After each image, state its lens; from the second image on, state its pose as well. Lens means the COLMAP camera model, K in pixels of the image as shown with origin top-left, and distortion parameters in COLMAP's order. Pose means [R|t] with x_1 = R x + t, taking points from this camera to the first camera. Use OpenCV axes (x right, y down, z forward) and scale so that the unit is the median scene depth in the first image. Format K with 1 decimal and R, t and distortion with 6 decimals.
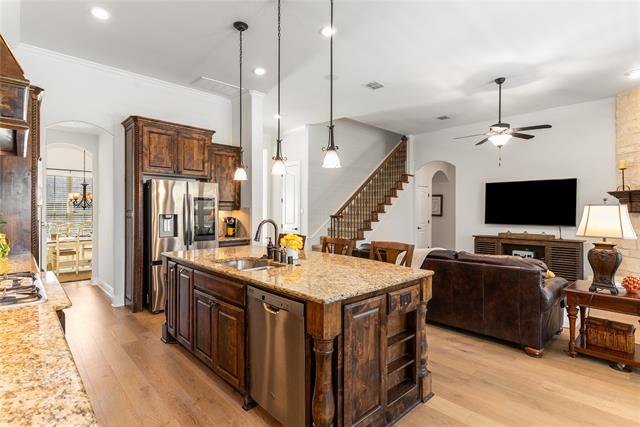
lens RADIAL K [[313.0, 0, 318.4], [0, 313.0, 213.2], [0, 0, 1]] dist [-0.004086, -0.000257]
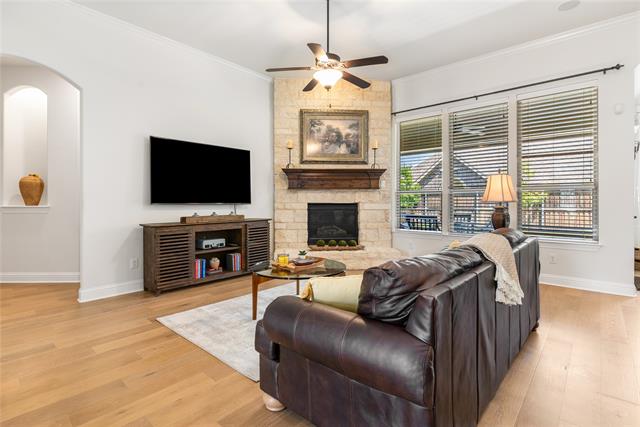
lens RADIAL K [[313.0, 0, 311.8], [0, 313.0, 199.9], [0, 0, 1]] dist [-0.004086, -0.000257]
pose [[-0.069138, 0.000624, 0.997607, -0.092087], [0.004222, 0.999991, -0.000333, 0.031965], [-0.997598, 0.004189, -0.069140, 0.867726]]
